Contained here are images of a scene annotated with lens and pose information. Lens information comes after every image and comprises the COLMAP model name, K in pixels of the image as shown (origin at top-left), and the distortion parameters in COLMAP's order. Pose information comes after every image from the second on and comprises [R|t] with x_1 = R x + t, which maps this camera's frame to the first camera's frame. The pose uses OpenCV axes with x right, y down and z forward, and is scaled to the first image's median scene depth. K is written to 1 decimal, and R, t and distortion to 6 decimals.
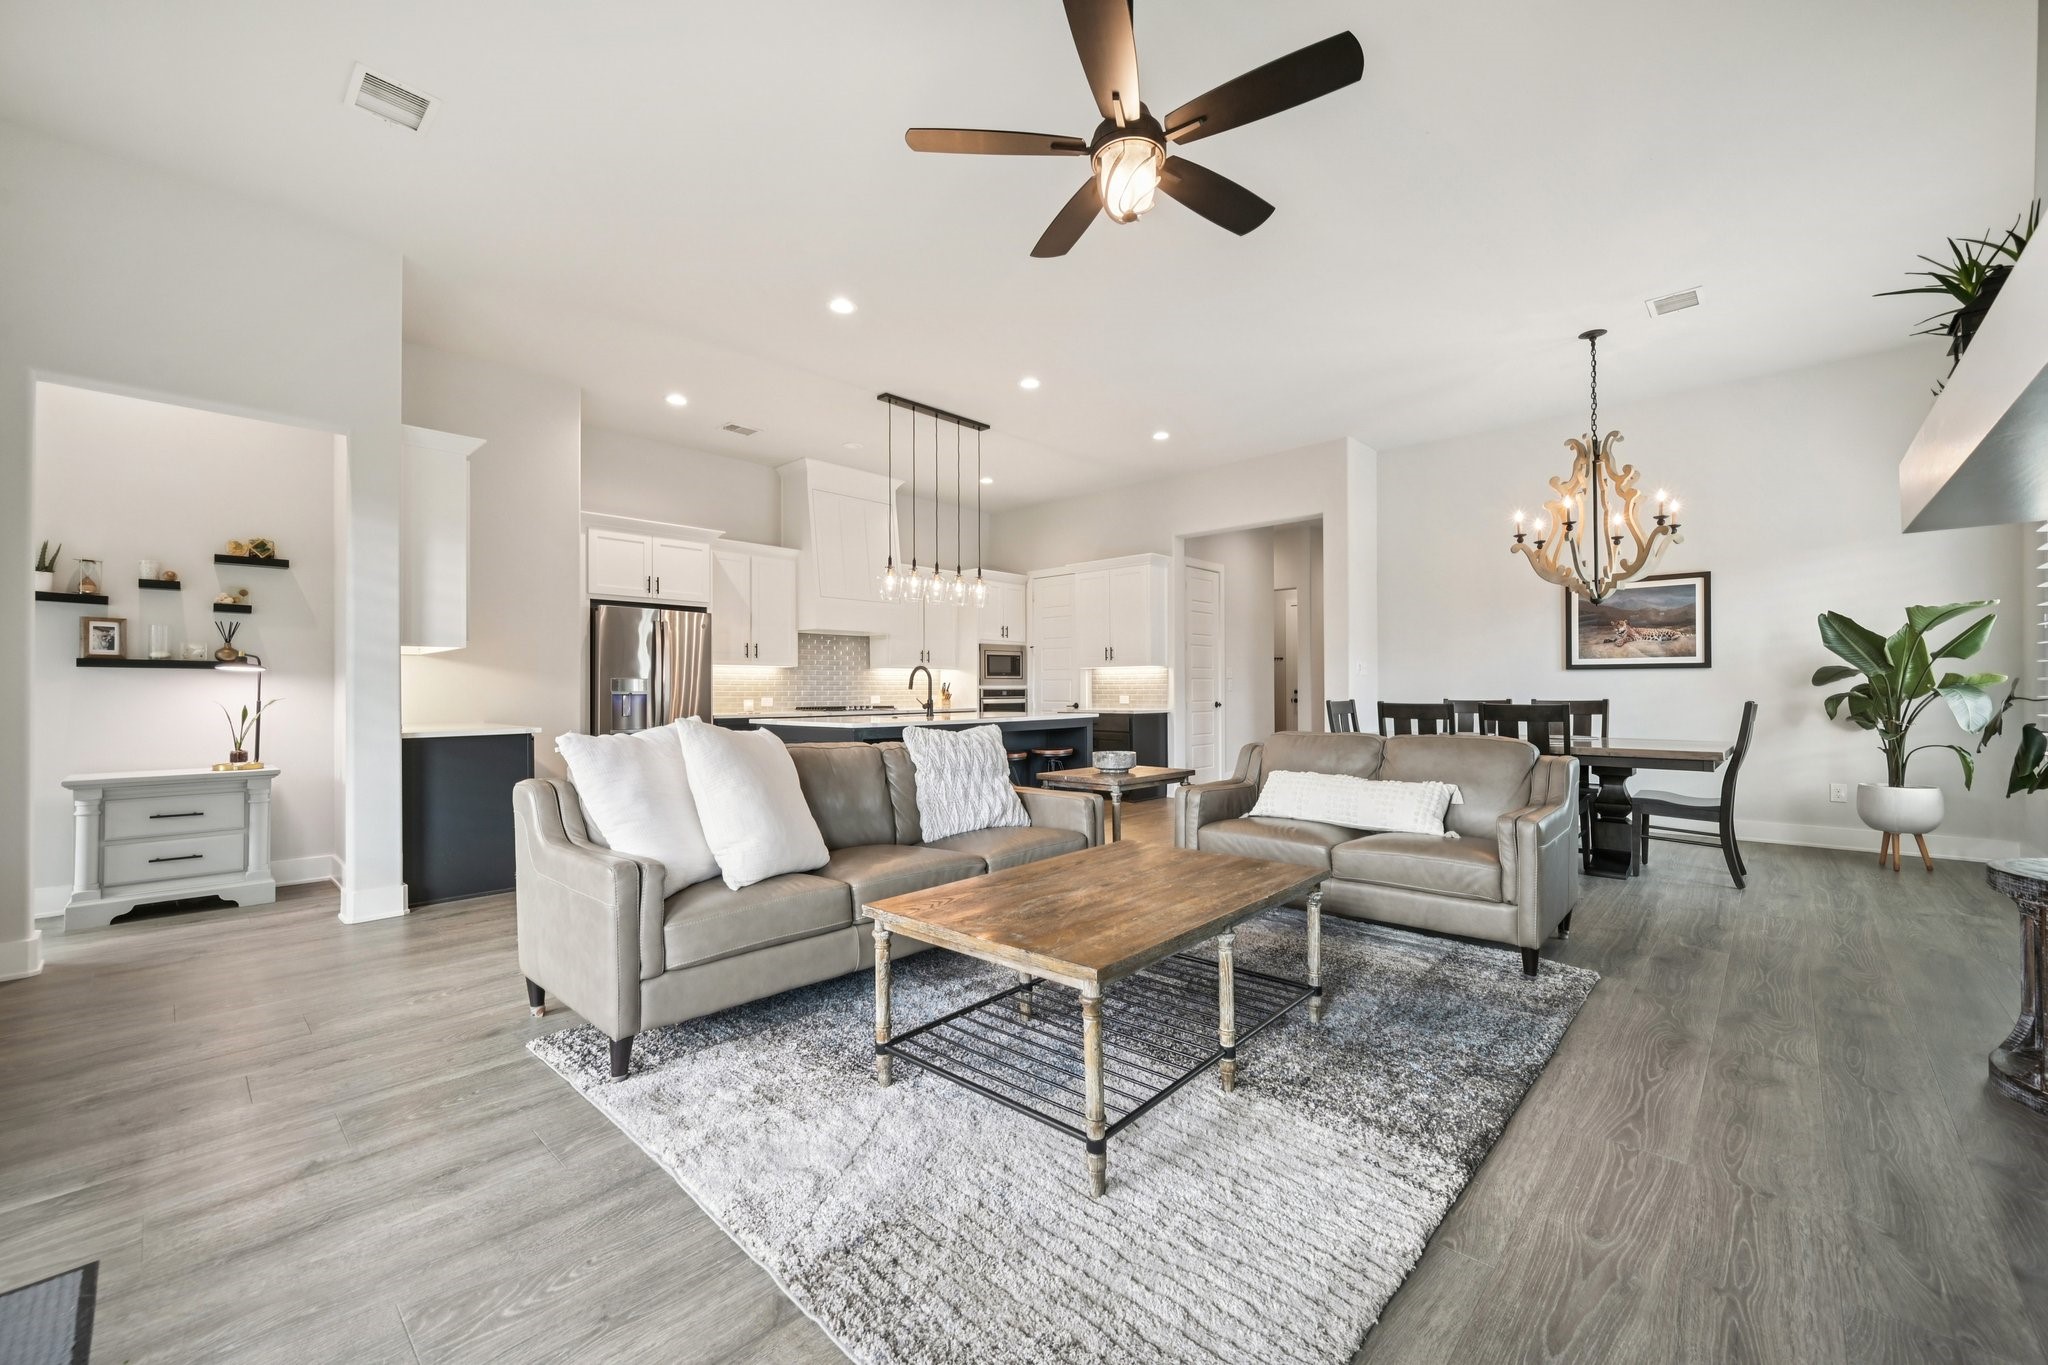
lens RADIAL K [[806.6, 0, 1026.1], [0, 806.6, 681.3], [0, 0, 1]] dist [-0.000482, 0.000333]
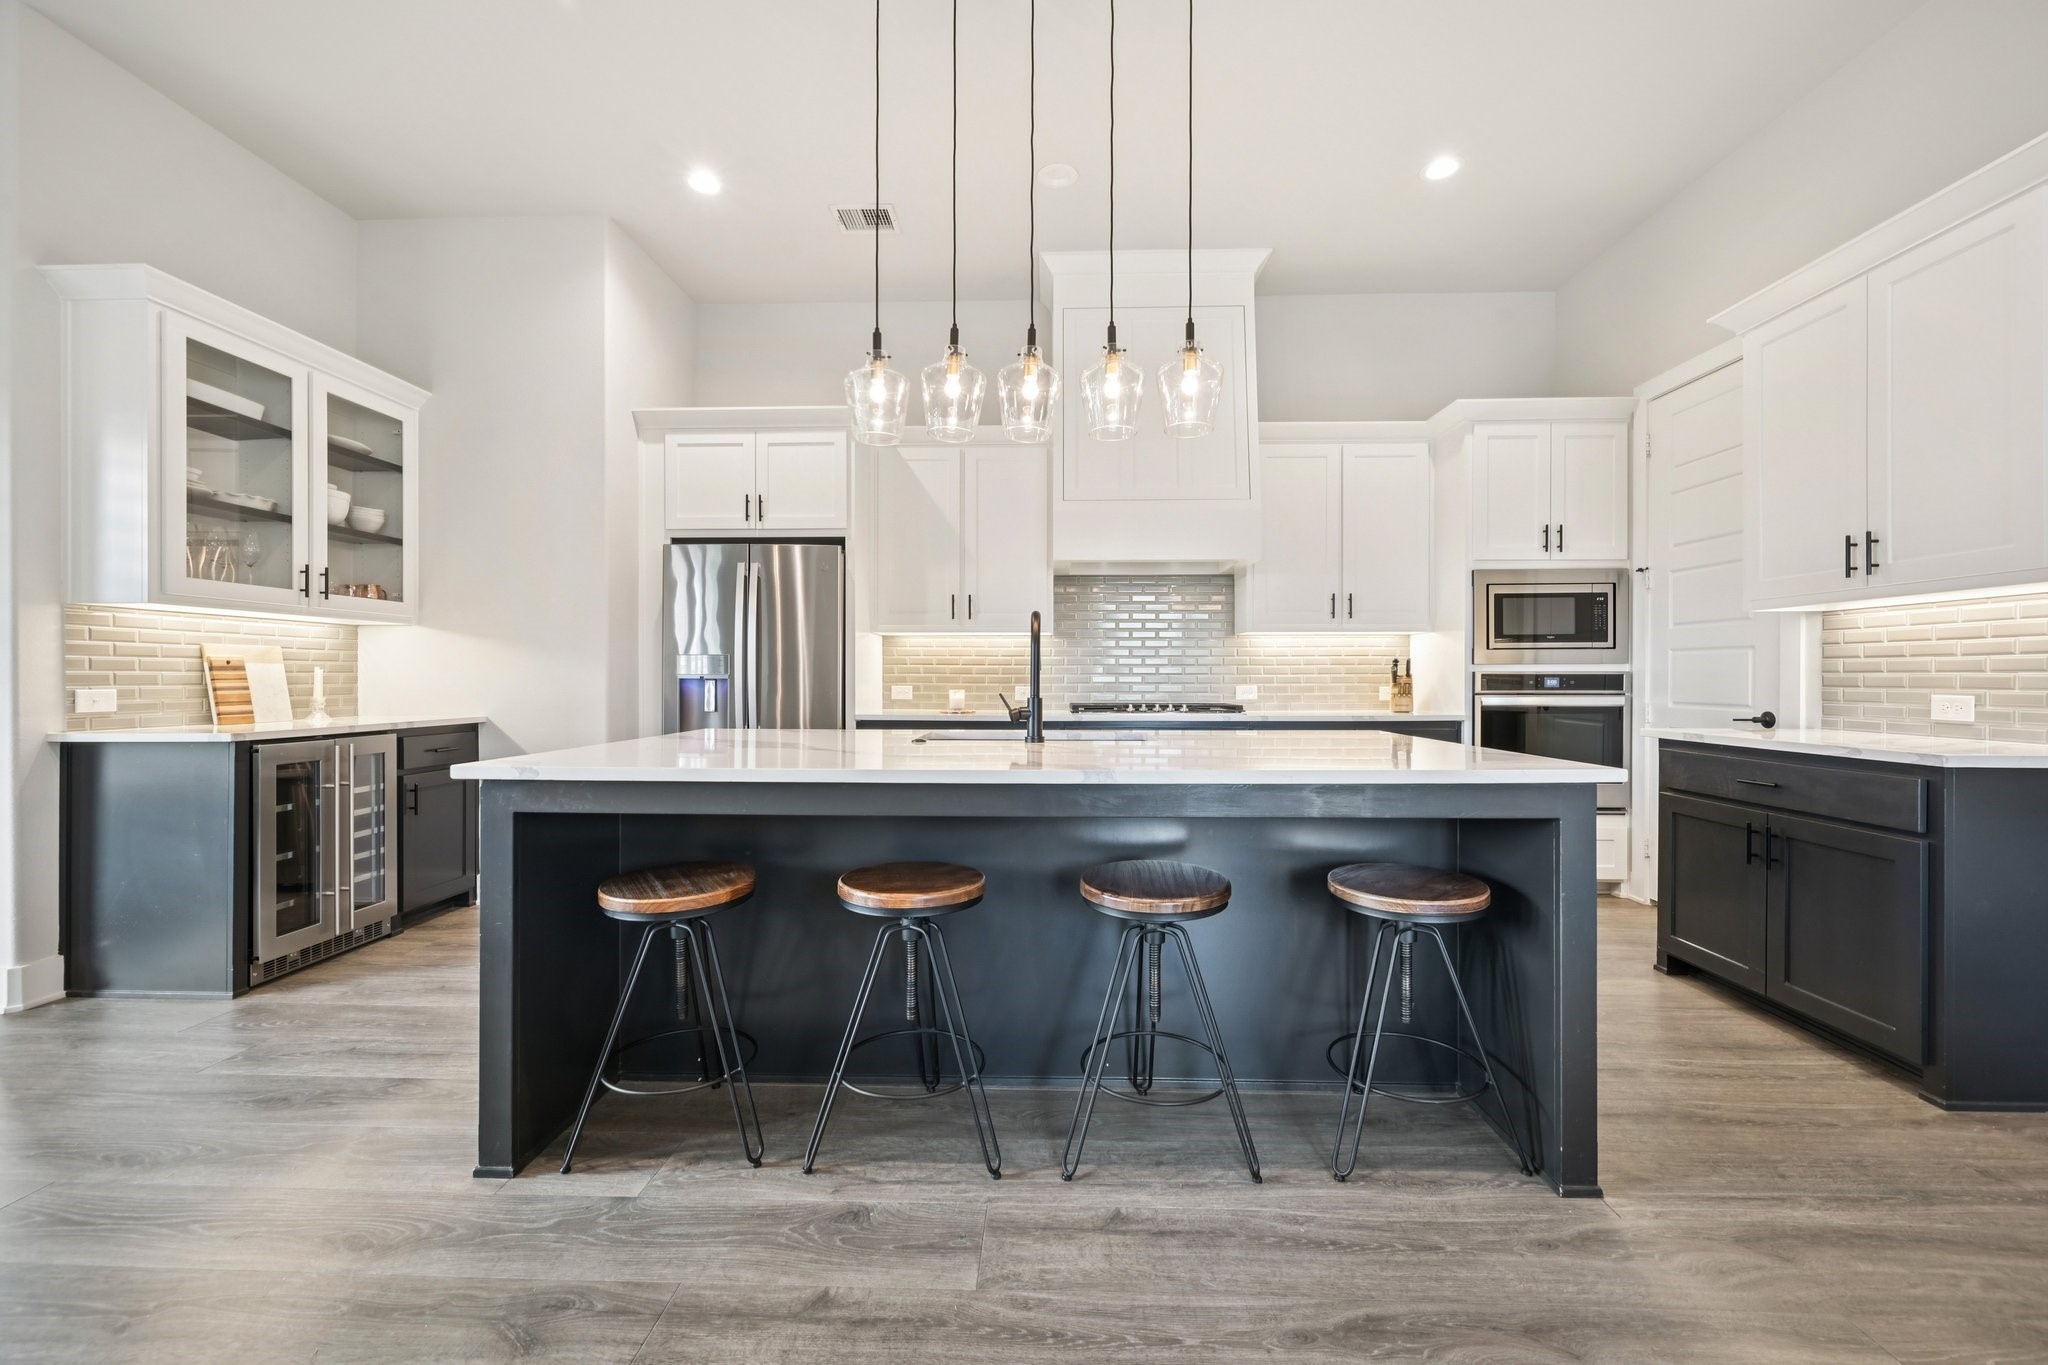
lens RADIAL K [[806.6, 0, 1033.2], [0, 806.6, 673.6], [0, 0, 1]] dist [-0.000482, 0.000333]
pose [[0.650603, 0.000766, -0.759418, 0.130547], [0.003365, 0.999987, 0.003892, 0.008527], [0.759411, -0.005087, 0.650591, 0.567360]]
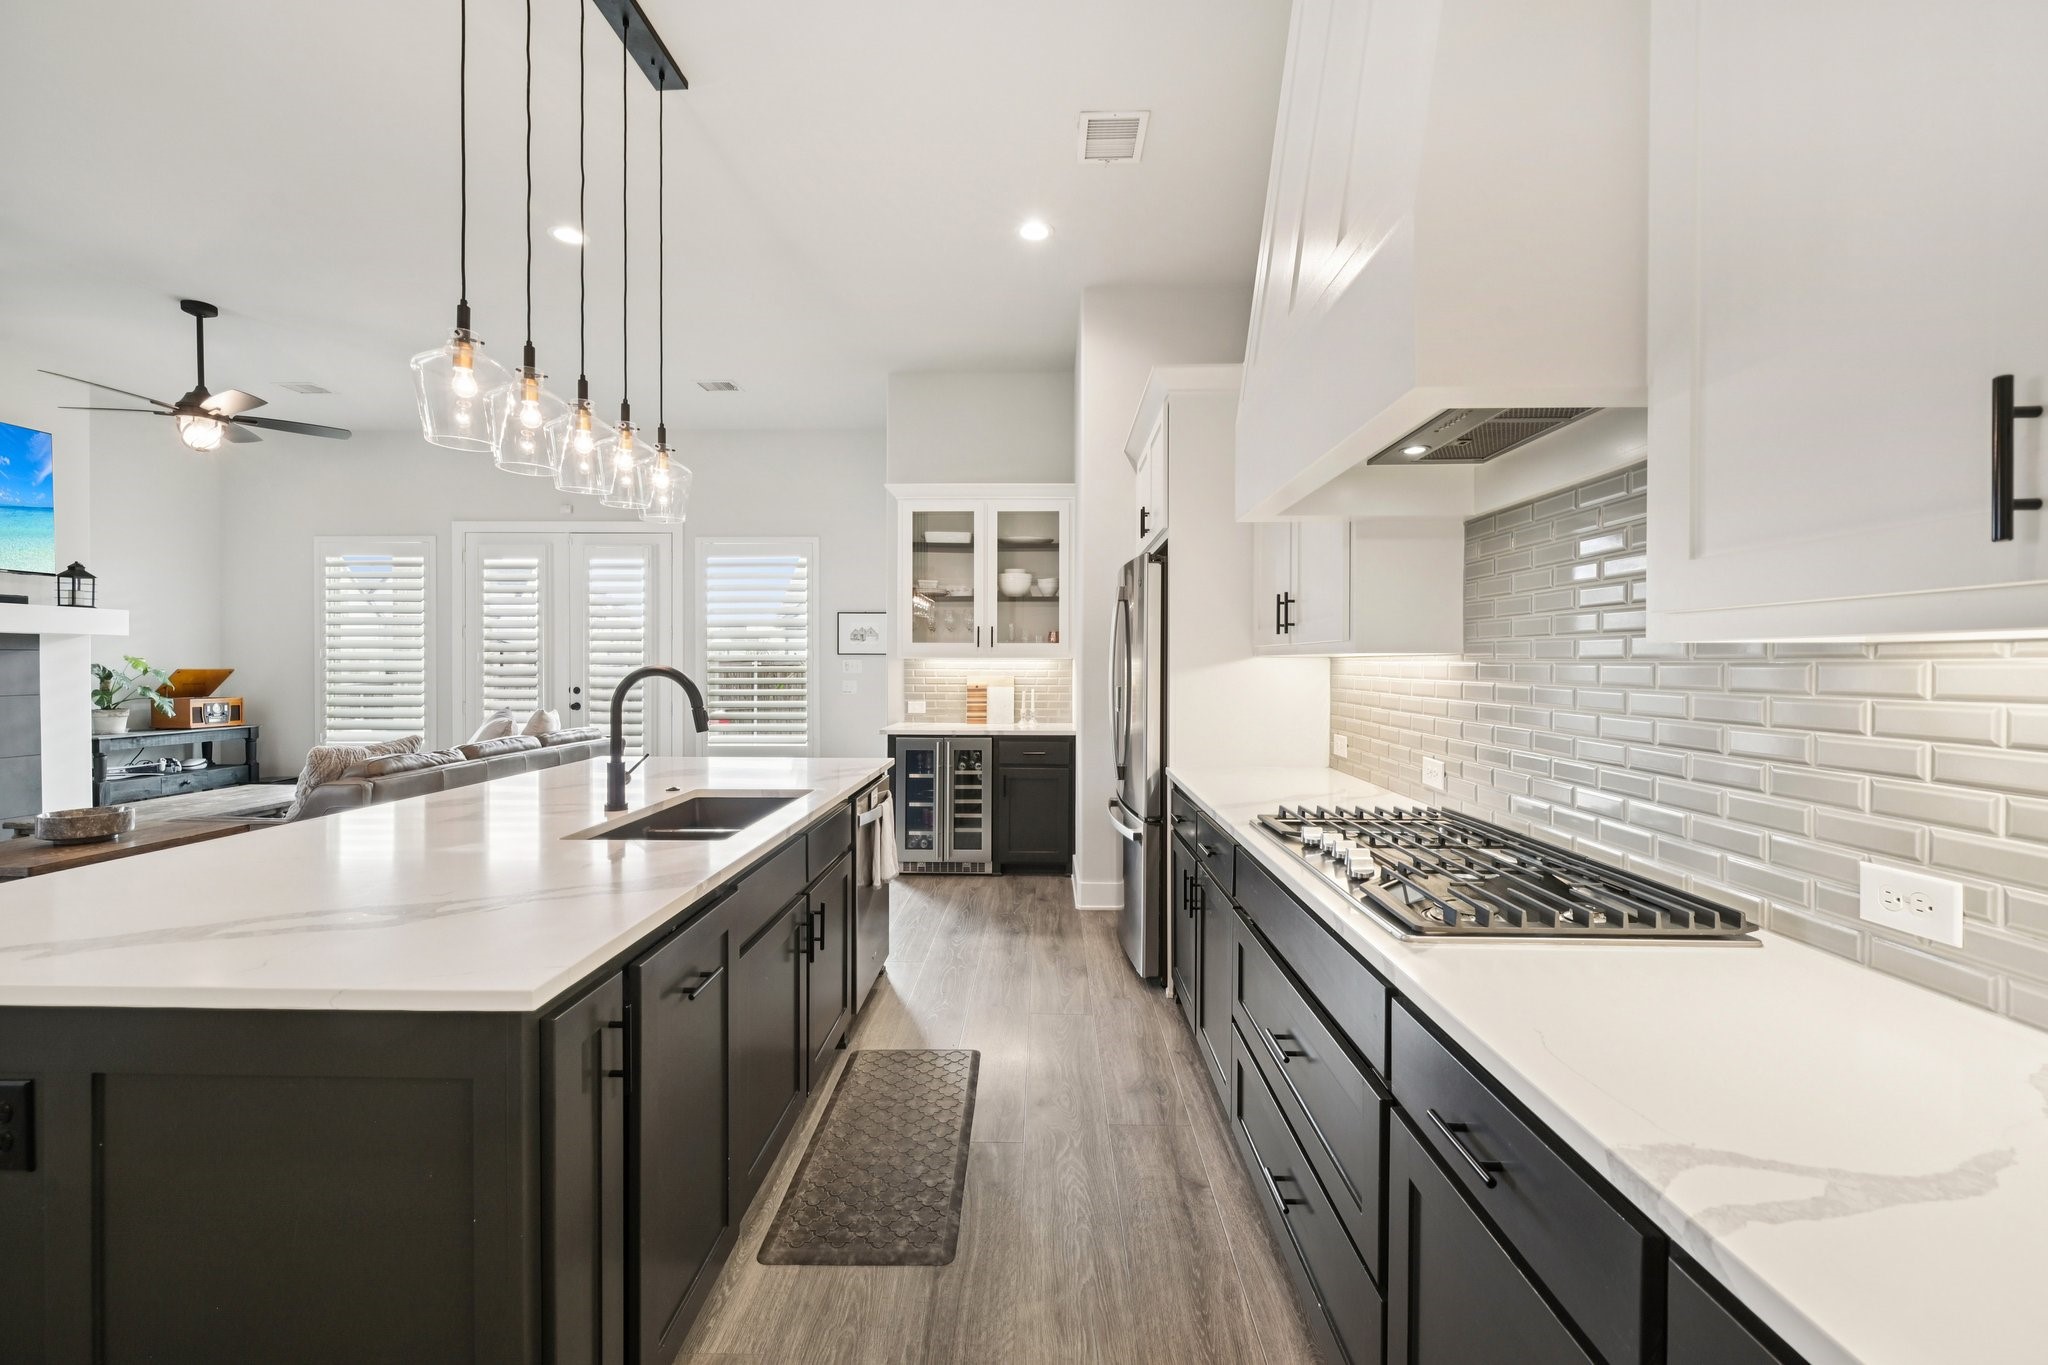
lens RADIAL K [[806.6, 0, 1025.0], [0, 806.6, 671.9], [0, 0, 1]] dist [-0.000482, 0.000333]
pose [[-0.751273, 0.007881, -0.659945, -0.104224], [0.005185, 0.999968, 0.006040, -0.026232], [0.659971, 0.001116, -0.751290, 1.351186]]
